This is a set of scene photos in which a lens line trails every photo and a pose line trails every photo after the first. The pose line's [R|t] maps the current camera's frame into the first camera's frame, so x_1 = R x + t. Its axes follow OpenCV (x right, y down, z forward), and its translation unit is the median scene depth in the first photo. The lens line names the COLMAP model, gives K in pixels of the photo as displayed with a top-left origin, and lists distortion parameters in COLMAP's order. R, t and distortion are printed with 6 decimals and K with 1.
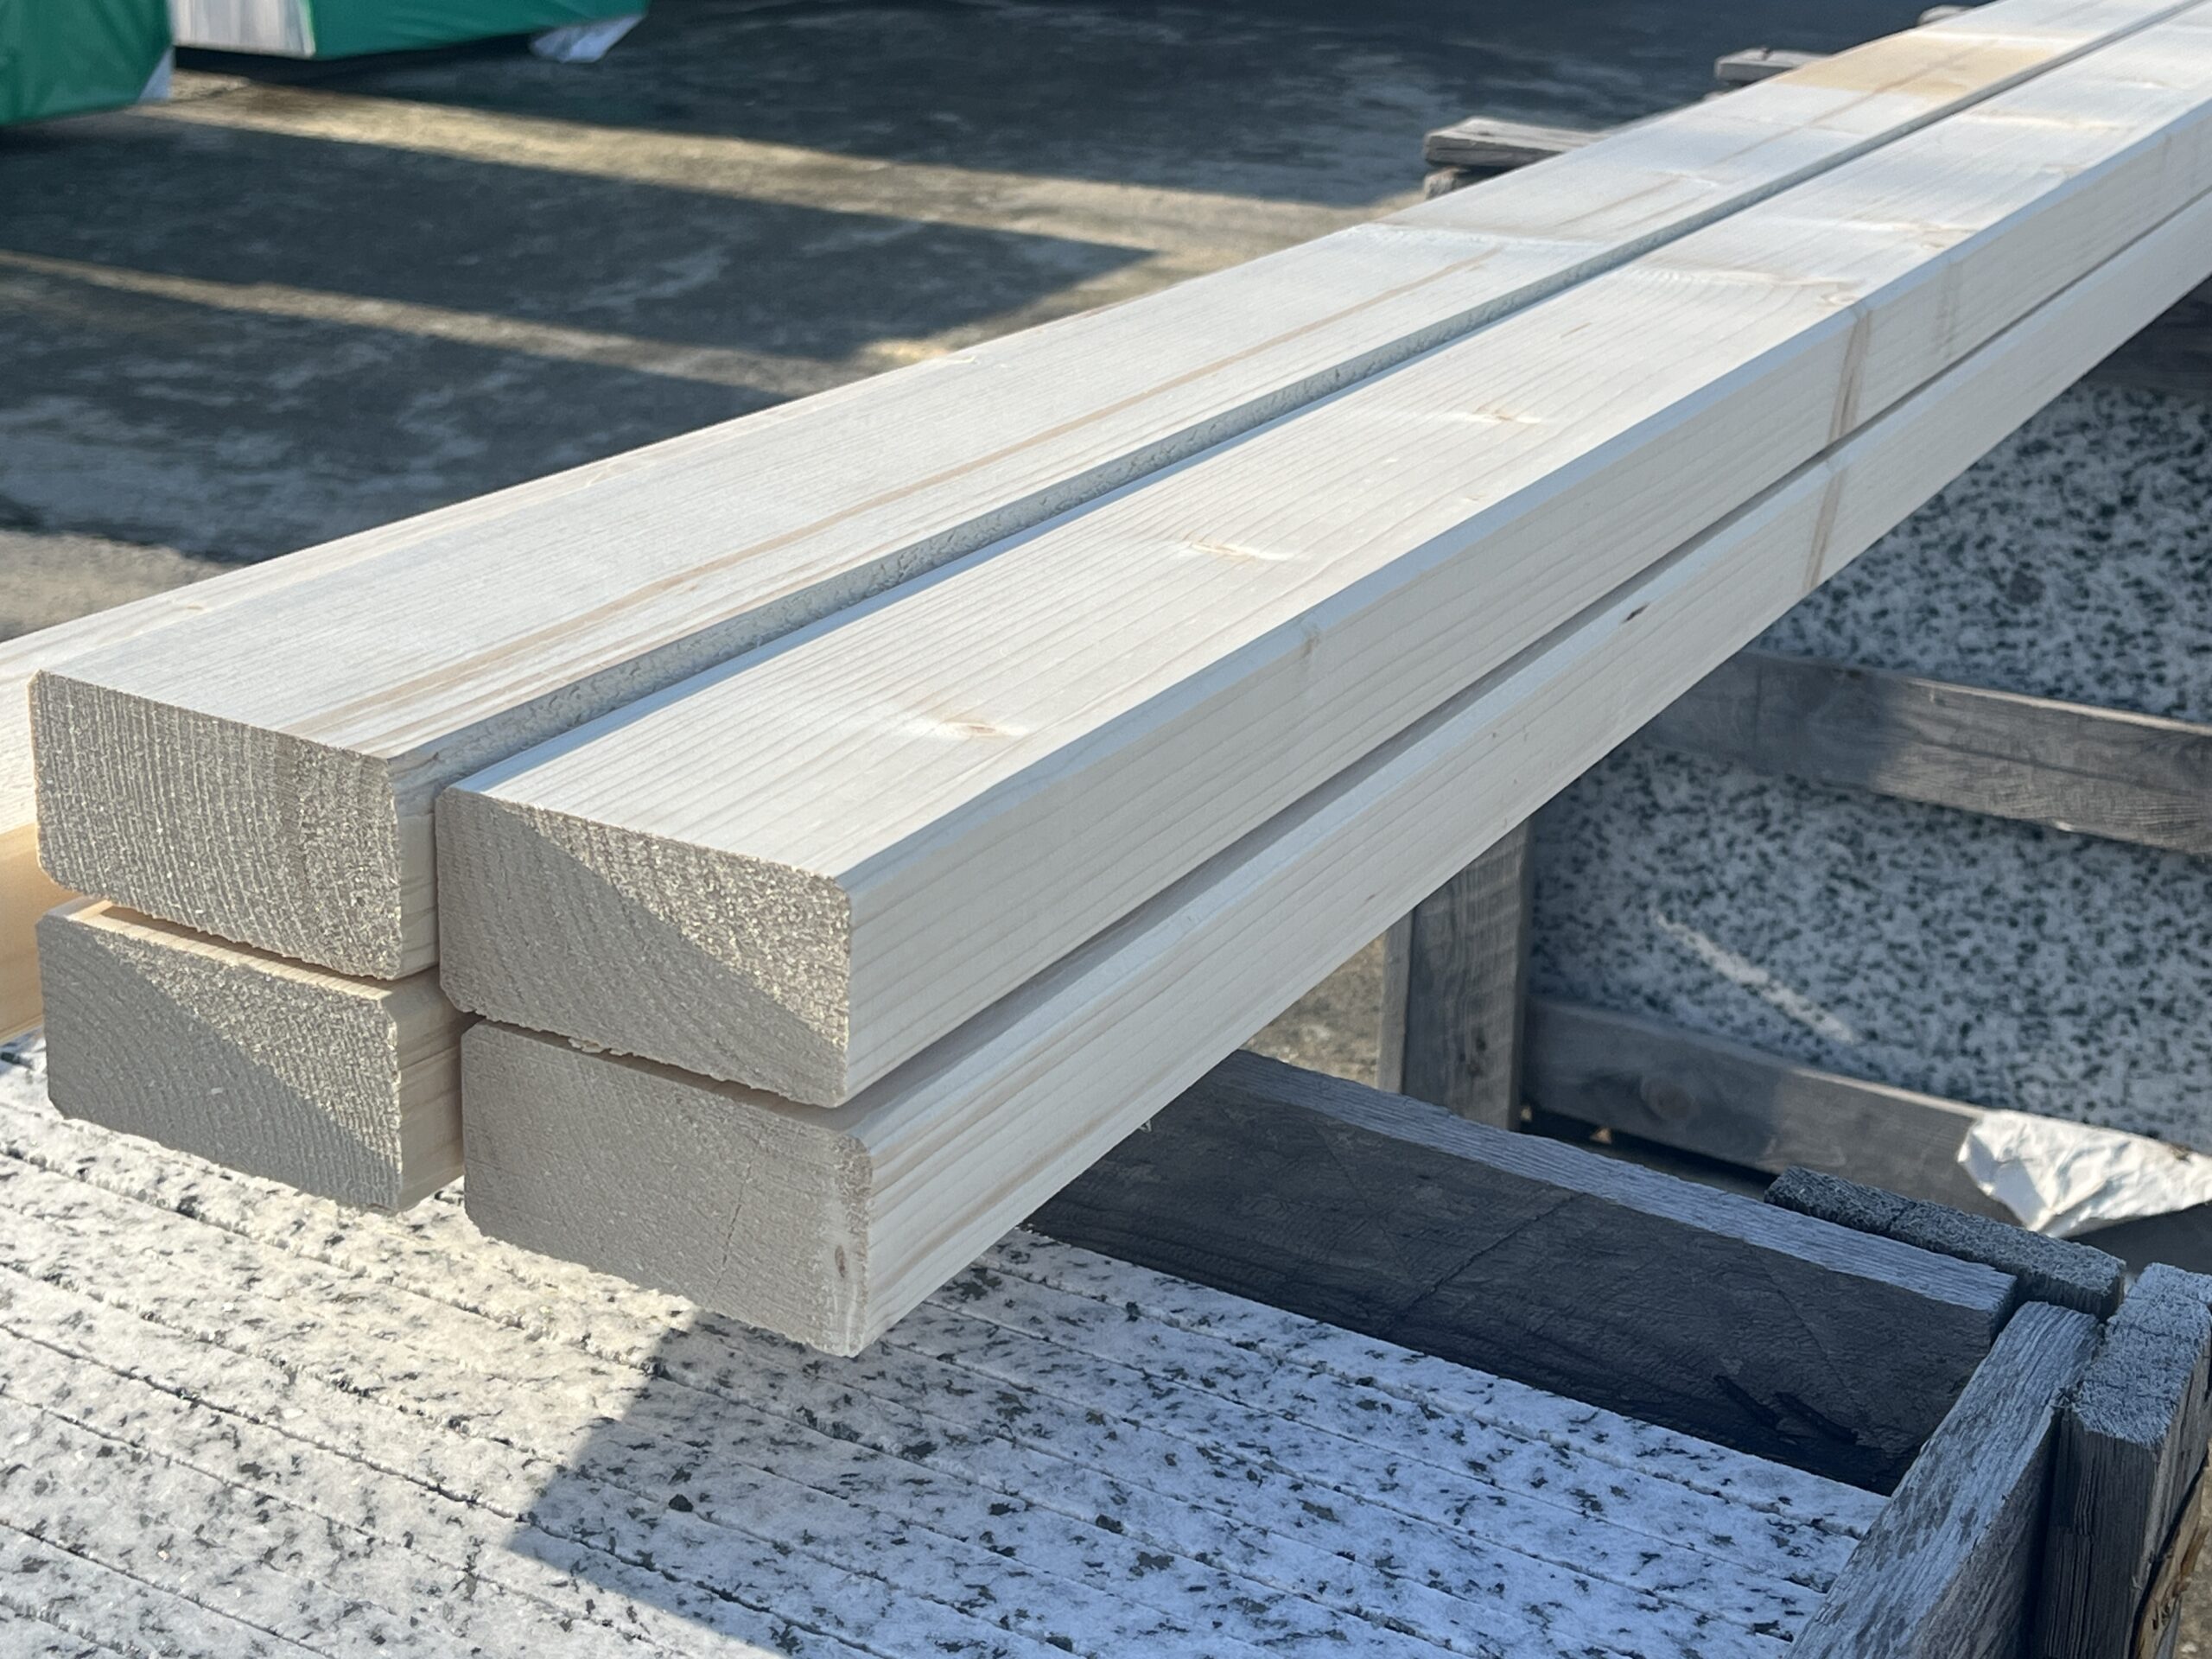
lens RADIAL K [[3394.1, 0, 1106.0], [0, 3394.1, 829.5], [0, 0, 1]] dist [0.033227, -0.087933]
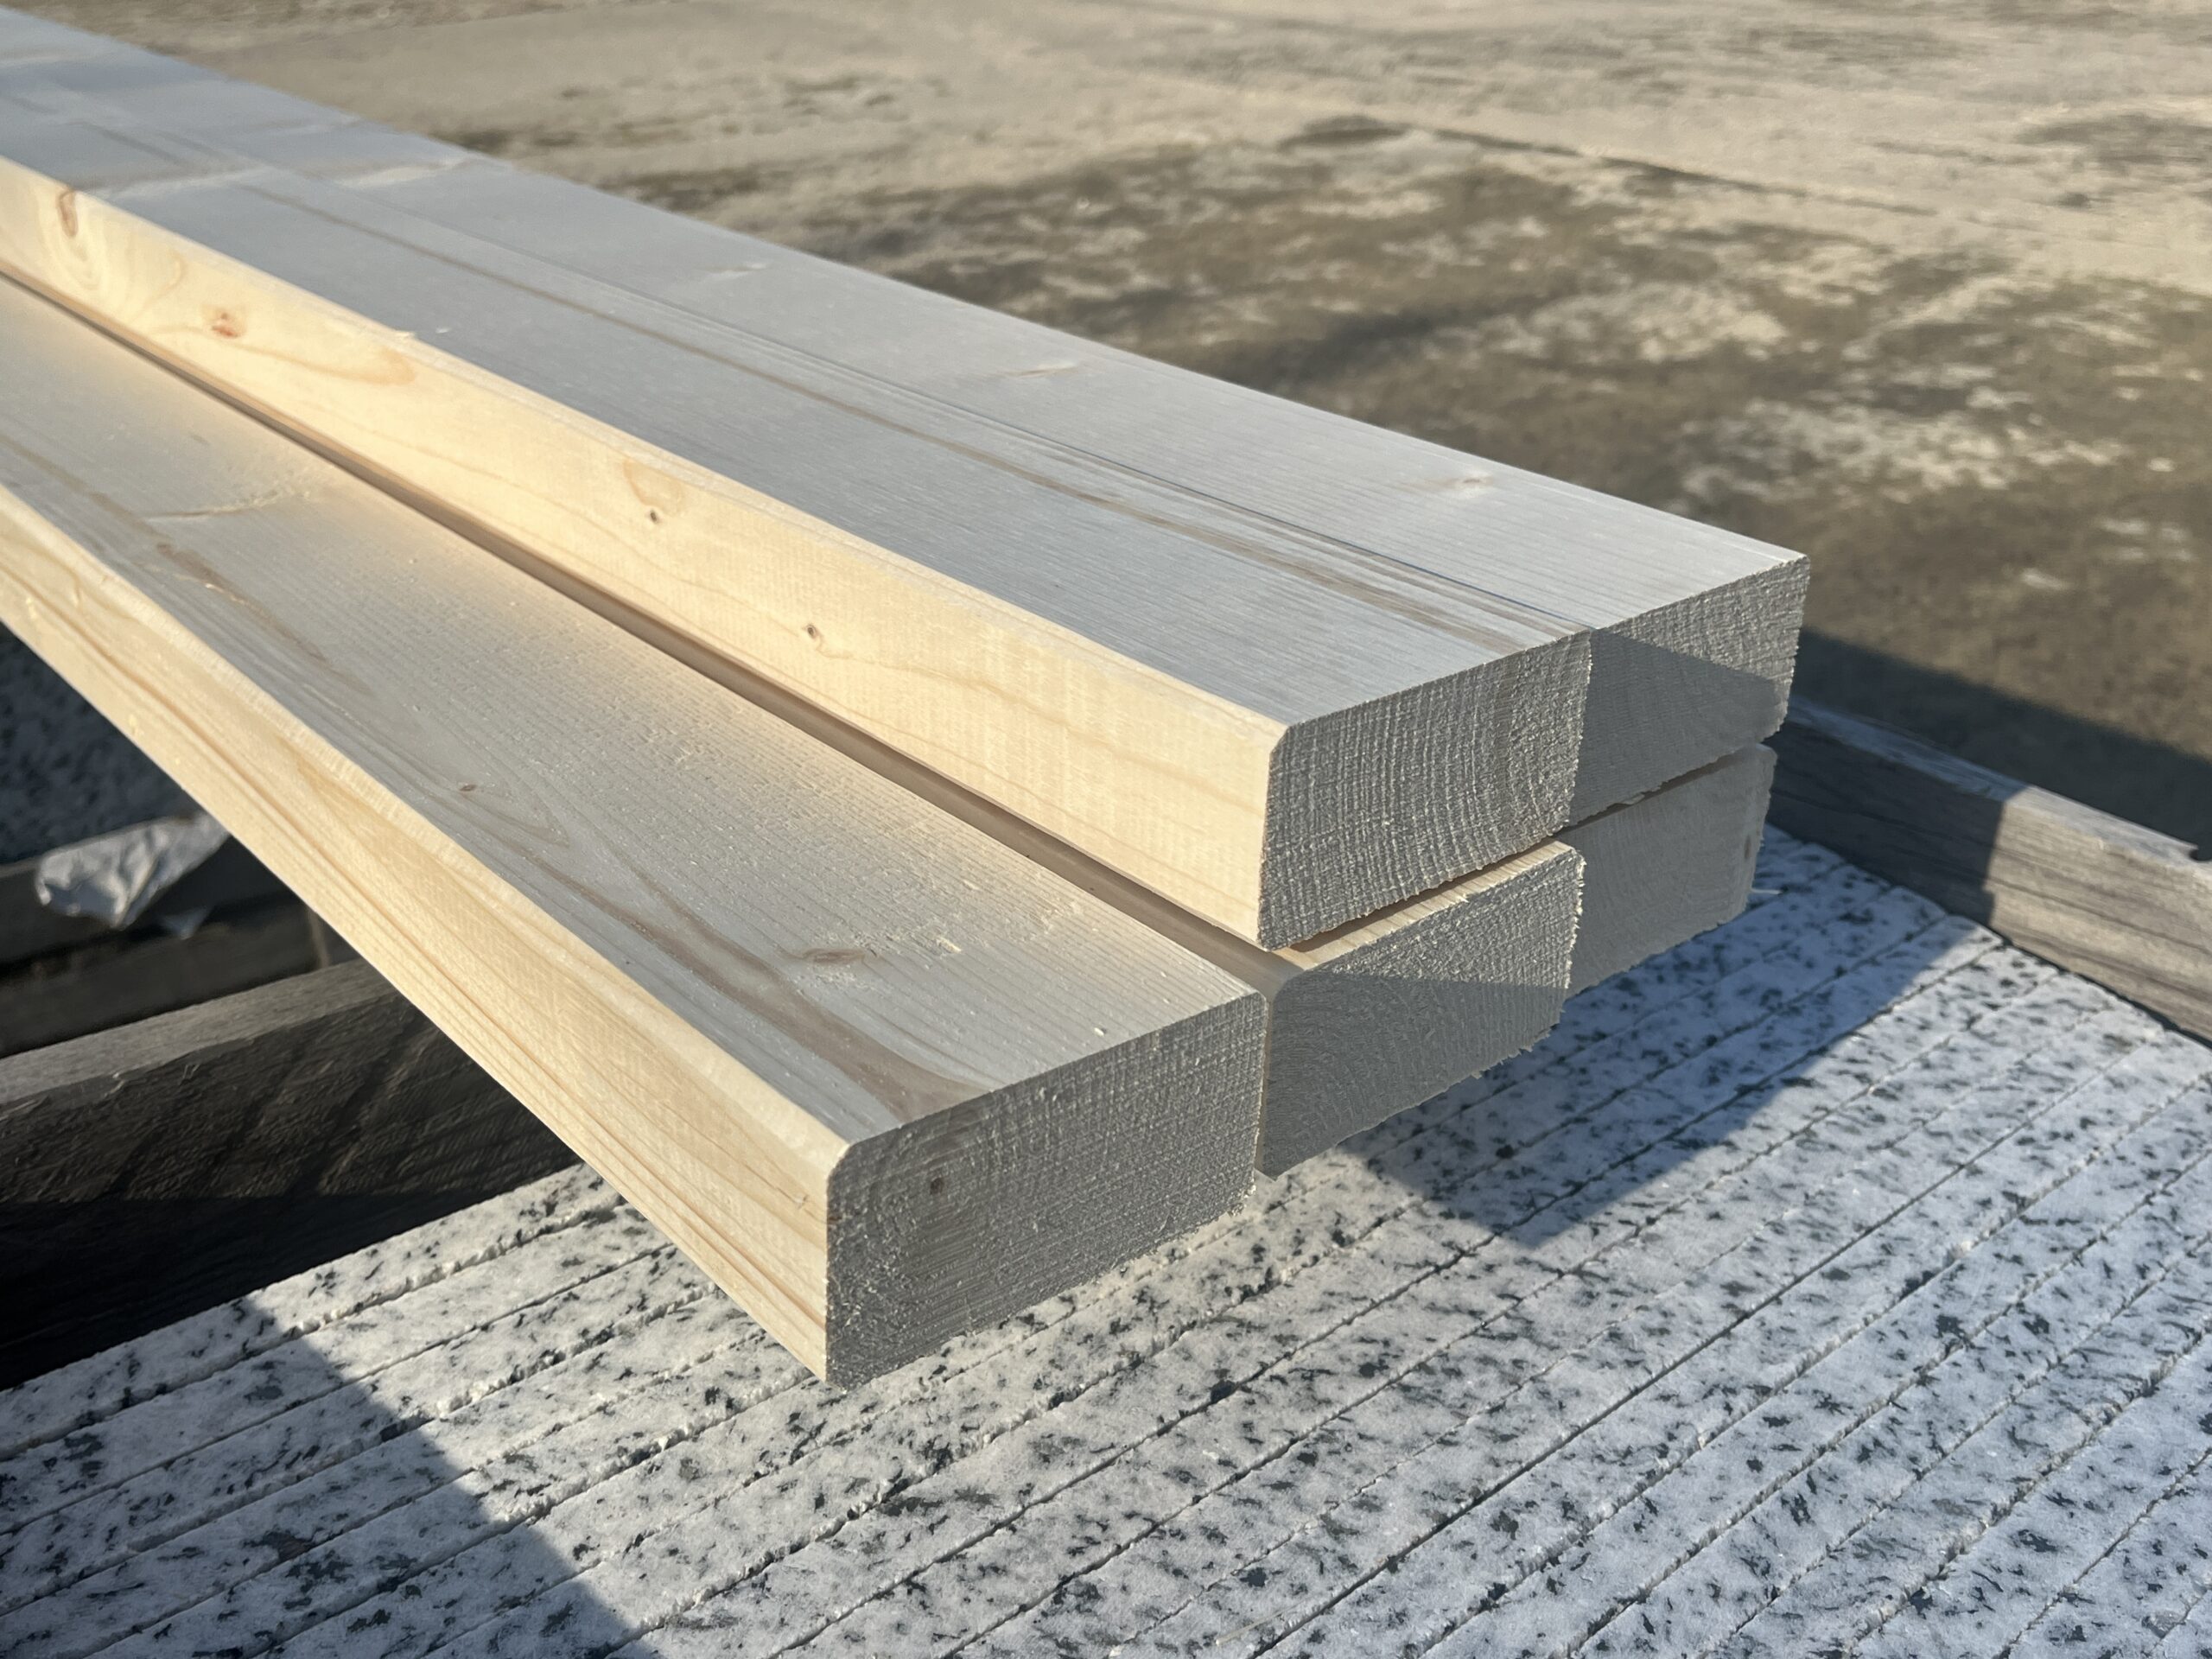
lens RADIAL K [[2110.8, 0, 1106.0], [0, 2110.8, 829.5], [0, 0, 1]] dist [0.005820, -0.001759]
pose [[0.337506, -0.435724, 0.834407, -0.796470], [0.307887, 0.888761, 0.339572, -0.223475], [-0.889548, 0.142295, 0.434116, 0.800834]]
